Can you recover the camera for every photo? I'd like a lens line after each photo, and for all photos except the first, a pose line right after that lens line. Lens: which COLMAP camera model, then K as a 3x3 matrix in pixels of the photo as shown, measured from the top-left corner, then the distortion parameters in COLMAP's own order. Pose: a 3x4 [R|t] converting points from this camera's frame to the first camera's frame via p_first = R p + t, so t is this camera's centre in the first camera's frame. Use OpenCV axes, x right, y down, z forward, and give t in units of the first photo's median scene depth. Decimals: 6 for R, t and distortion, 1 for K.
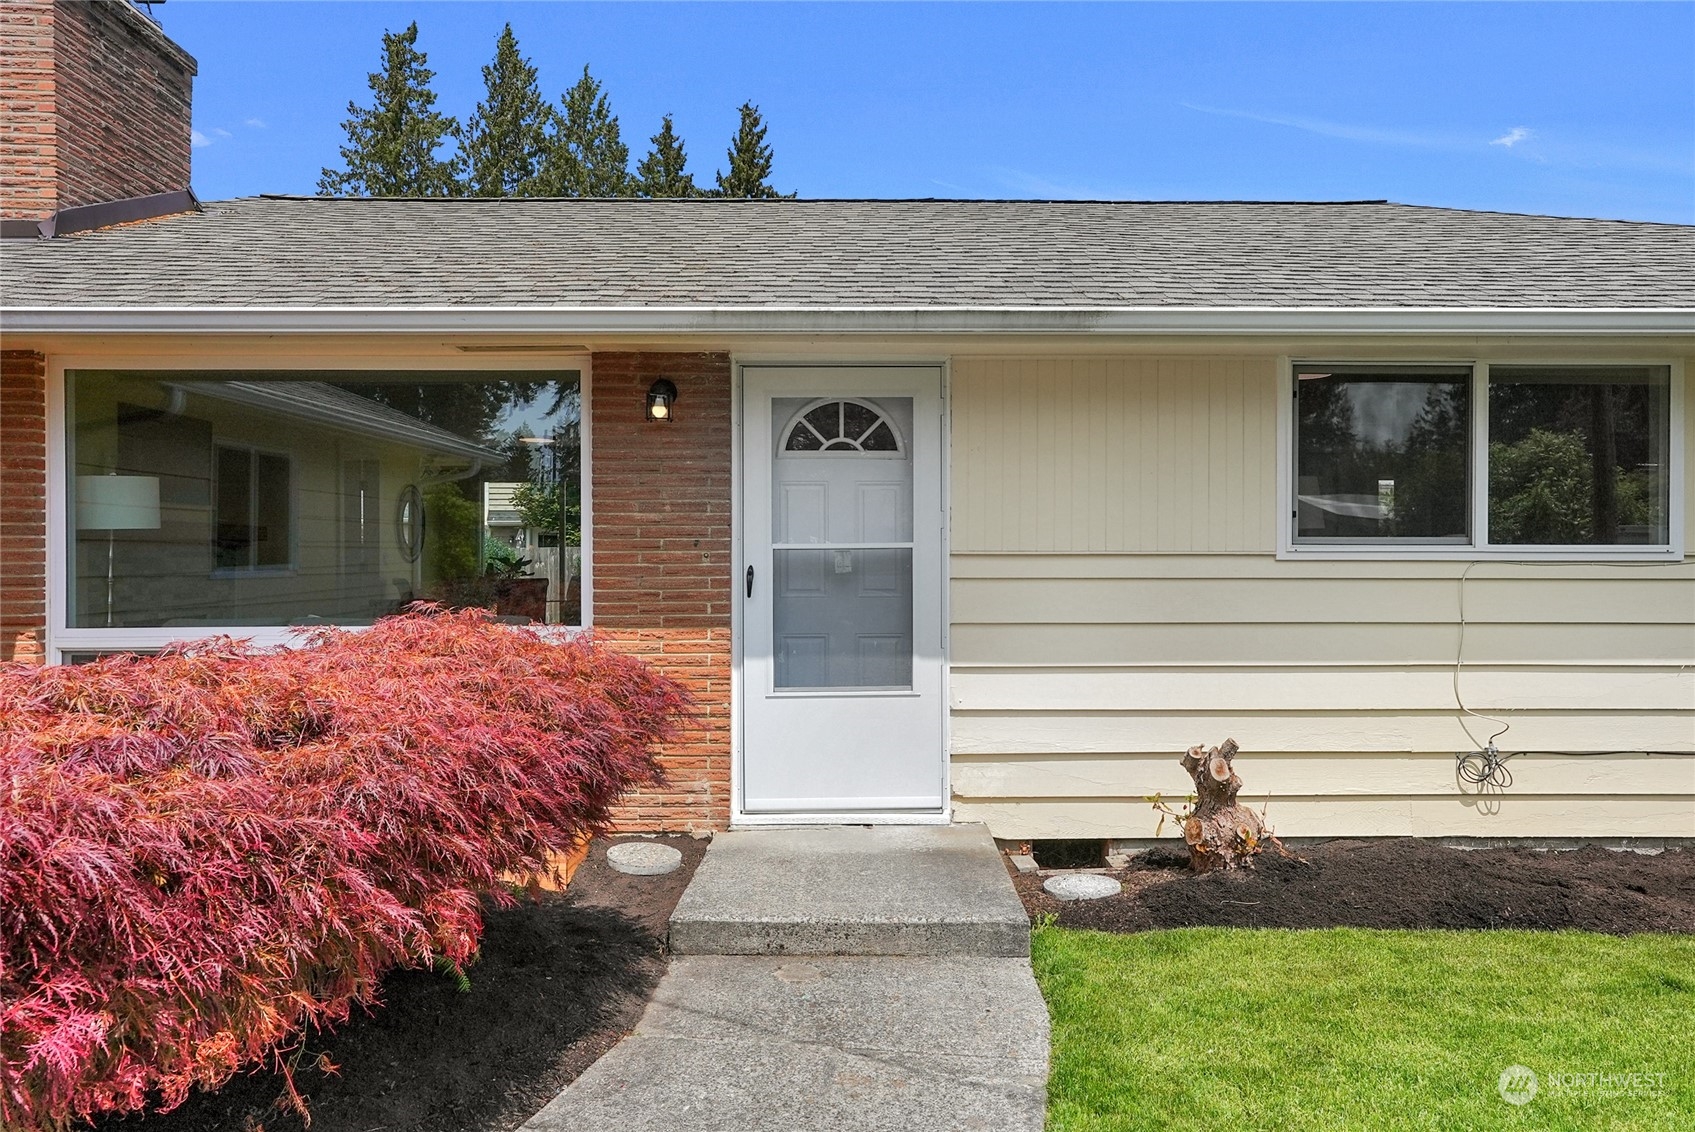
lens RADIAL K [[1145.5, 0, 850.4], [0, 1145.5, 572.6], [0, 0, 1]] dist [0.004103, 0.006738]
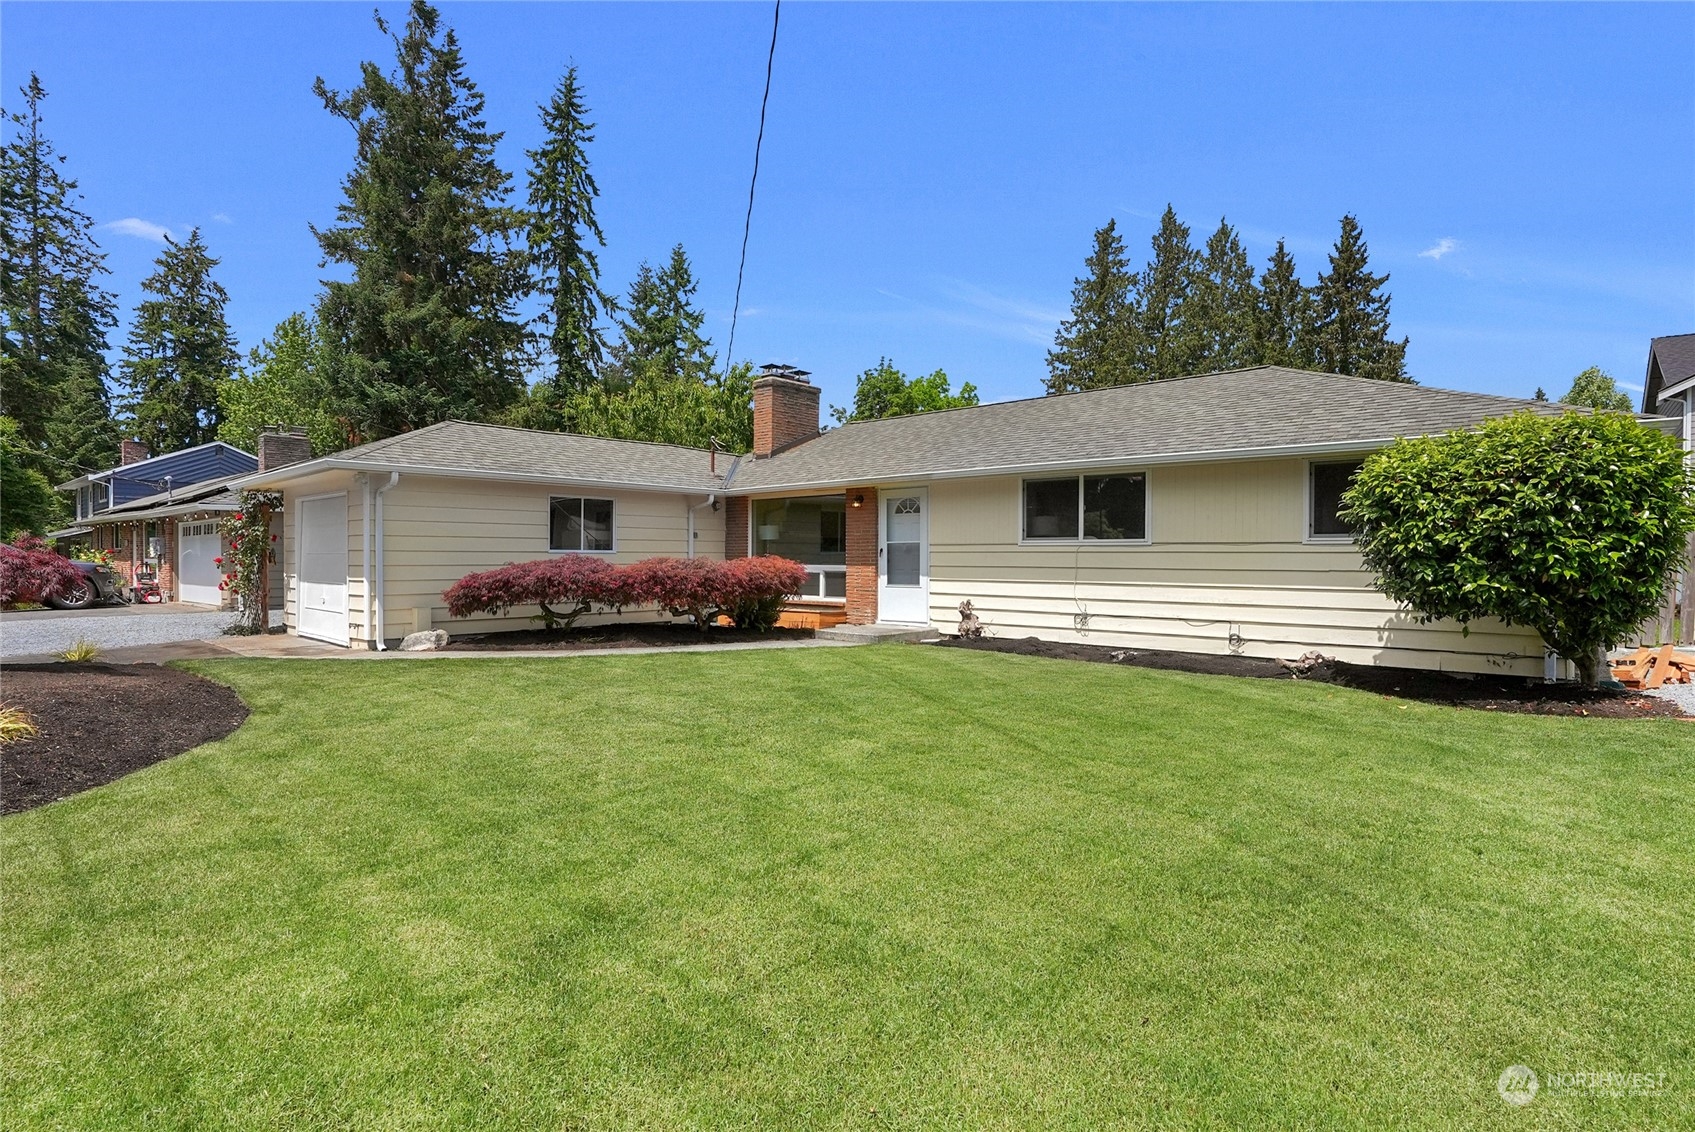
lens RADIAL K [[860.0, 0, 848.2], [0, 860.0, 559.5], [0, 0, 1]] dist [-0.007391, -0.000720]
pose [[0.732346, 0.004753, -0.680916, 1.000974], [-0.017634, 0.999773, -0.011987, 0.037994], [0.680704, 0.020786, 0.732264, -0.597633]]
